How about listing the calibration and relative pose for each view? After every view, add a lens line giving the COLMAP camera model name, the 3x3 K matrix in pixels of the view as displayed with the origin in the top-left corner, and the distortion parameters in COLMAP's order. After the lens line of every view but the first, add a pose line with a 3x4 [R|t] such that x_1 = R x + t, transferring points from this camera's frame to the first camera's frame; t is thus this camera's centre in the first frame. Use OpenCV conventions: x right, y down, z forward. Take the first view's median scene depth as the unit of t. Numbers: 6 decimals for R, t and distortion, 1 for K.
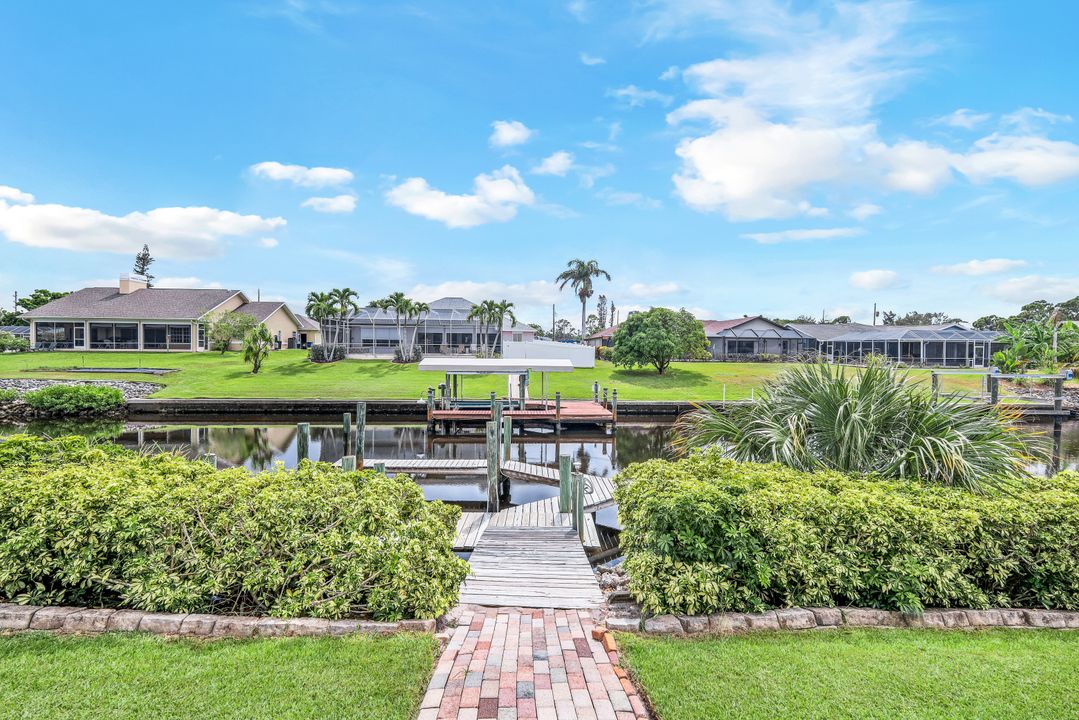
lens RADIAL K [[471.3, 0, 543.5], [0, 471.3, 356.5], [0, 0, 1]] dist [-0.000299, -0.000412]
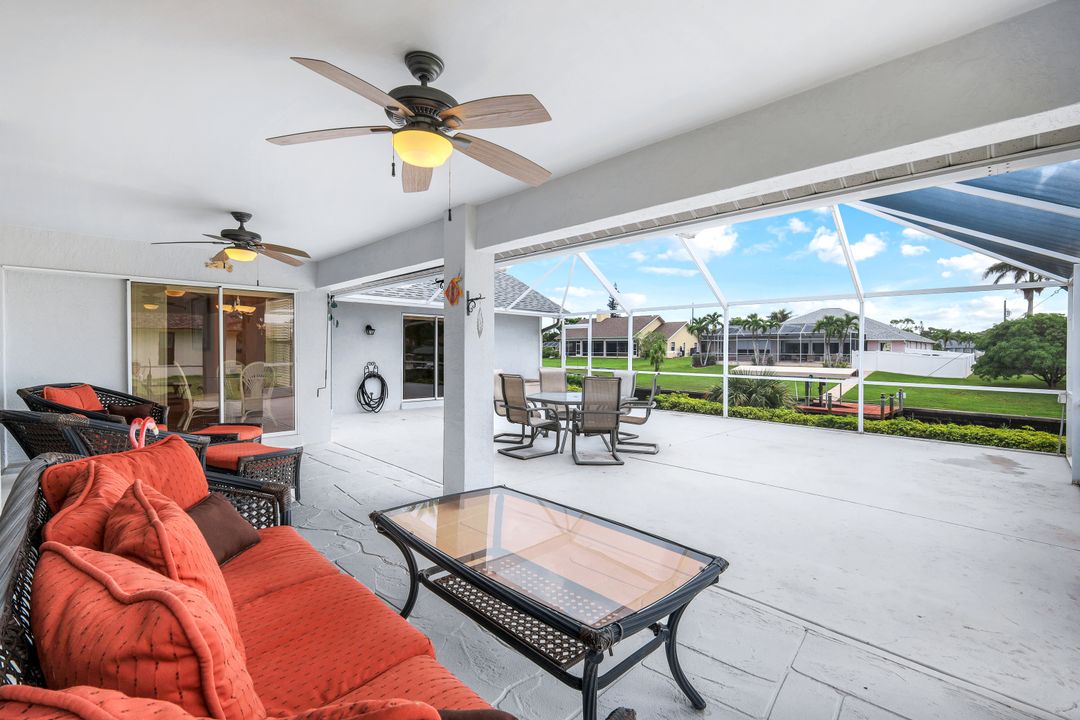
lens RADIAL K [[473.7, 0, 542.0], [0, 473.7, 347.8], [0, 0, 1]] dist [0.001361, 0.000240]
pose [[0.646130, -0.008730, -0.763177, 0.297284], [-0.013502, 0.999647, -0.022867, -0.005421], [0.763108, 0.025080, 0.645784, -0.260753]]
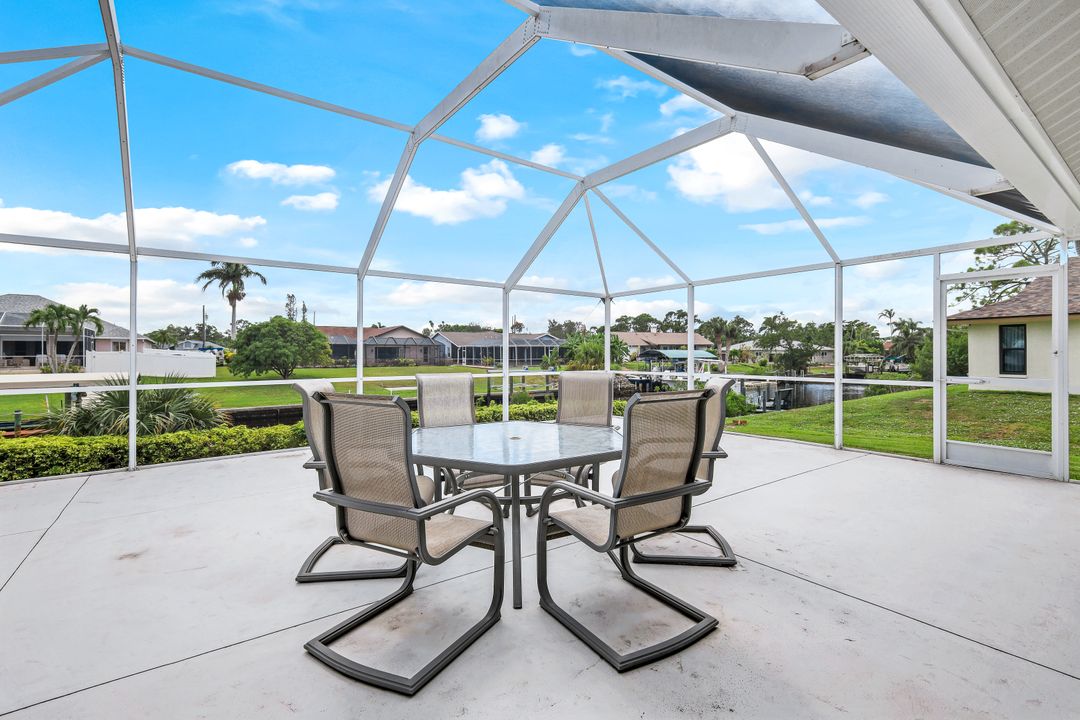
lens RADIAL K [[484.4, 0, 541.5], [0, 484.4, 349.6], [0, 0, 1]] dist [0.004001, 0.000277]
pose [[0.839480, -0.011174, 0.543276, 0.136020], [0.022705, 0.999637, -0.014524, -0.004273], [-0.542916, 0.024528, 0.839429, -0.208809]]
